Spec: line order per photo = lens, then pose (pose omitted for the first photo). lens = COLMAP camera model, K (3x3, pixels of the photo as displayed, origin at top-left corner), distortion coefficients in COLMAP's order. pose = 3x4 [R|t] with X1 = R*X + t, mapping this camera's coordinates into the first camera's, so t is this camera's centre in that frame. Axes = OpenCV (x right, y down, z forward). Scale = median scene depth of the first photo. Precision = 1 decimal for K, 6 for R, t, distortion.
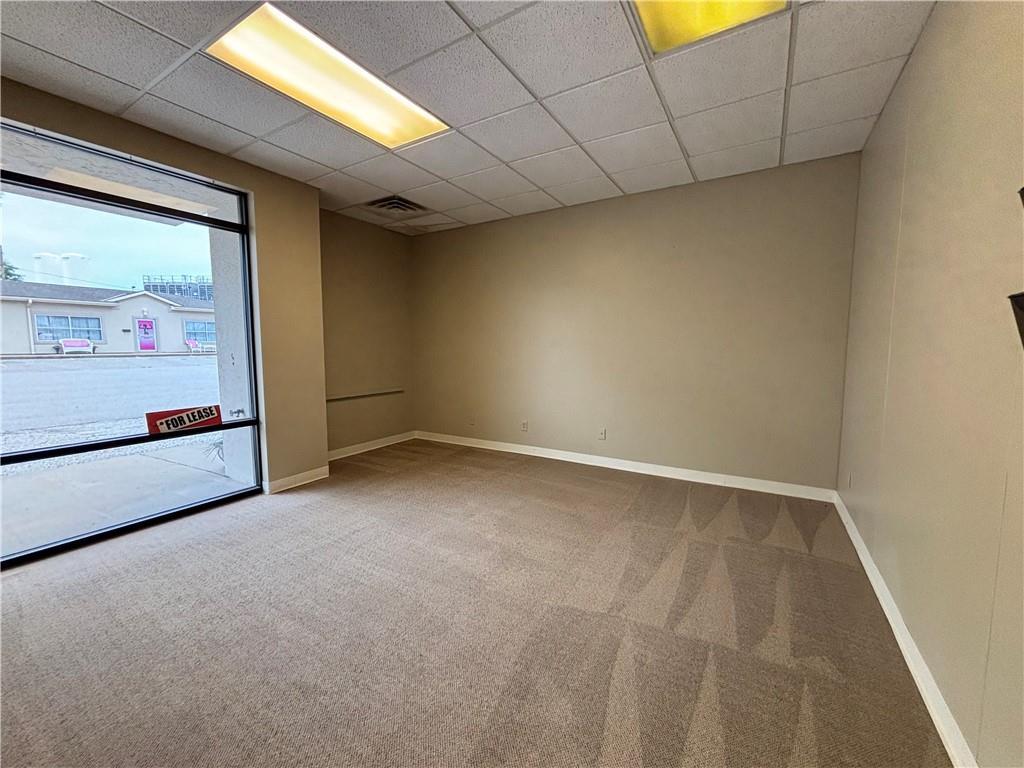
lens RADIAL K [[410.8, 0, 515.1], [0, 410.8, 385.0], [0, 0, 1]] dist [0.010315, -0.000286]
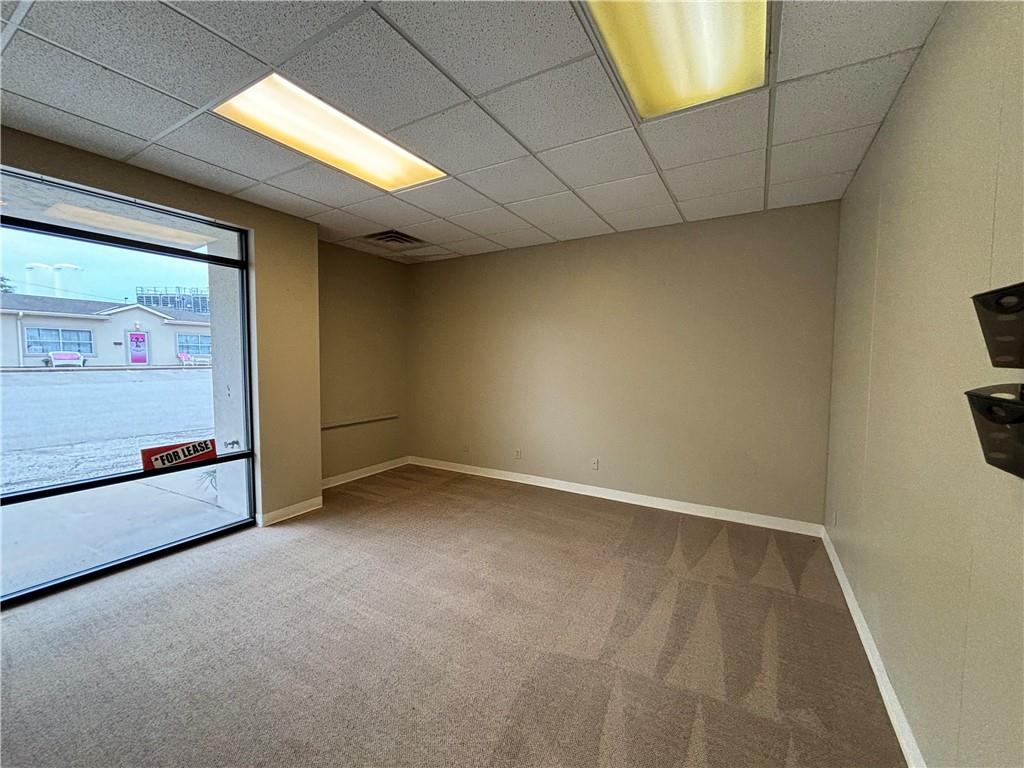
lens RADIAL K [[410.8, 0, 514.5], [0, 410.8, 385.8], [0, 0, 1]] dist [0.010315, -0.000286]
pose [[0.999900, 0.005665, 0.012939, 0.000648], [-0.005290, 0.999569, -0.028865, -0.065499], [-0.013097, 0.028793, 0.999500, -0.021920]]
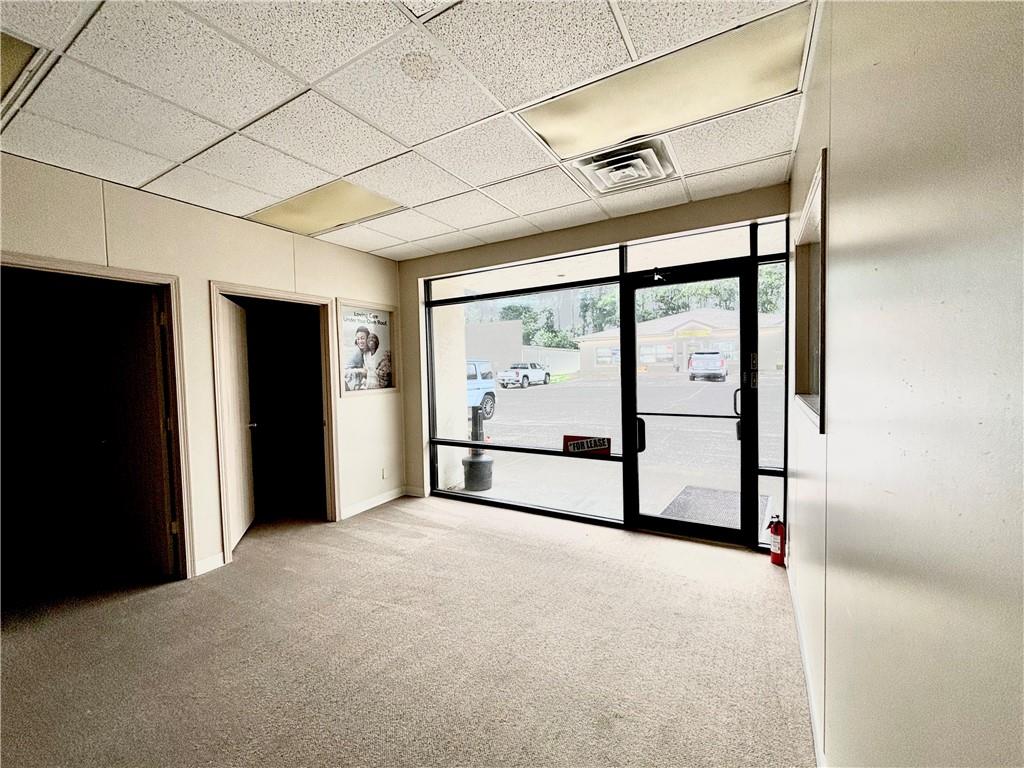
lens RADIAL K [[410.8, 0, 516.8], [0, 410.8, 383.5], [0, 0, 1]] dist [0.010315, -0.000286]
pose [[0.018482, 0.041341, -0.998974, 0.478909], [-0.064430, 0.997117, 0.040072, -0.154048], [0.997751, 0.063623, 0.021093, 0.842204]]
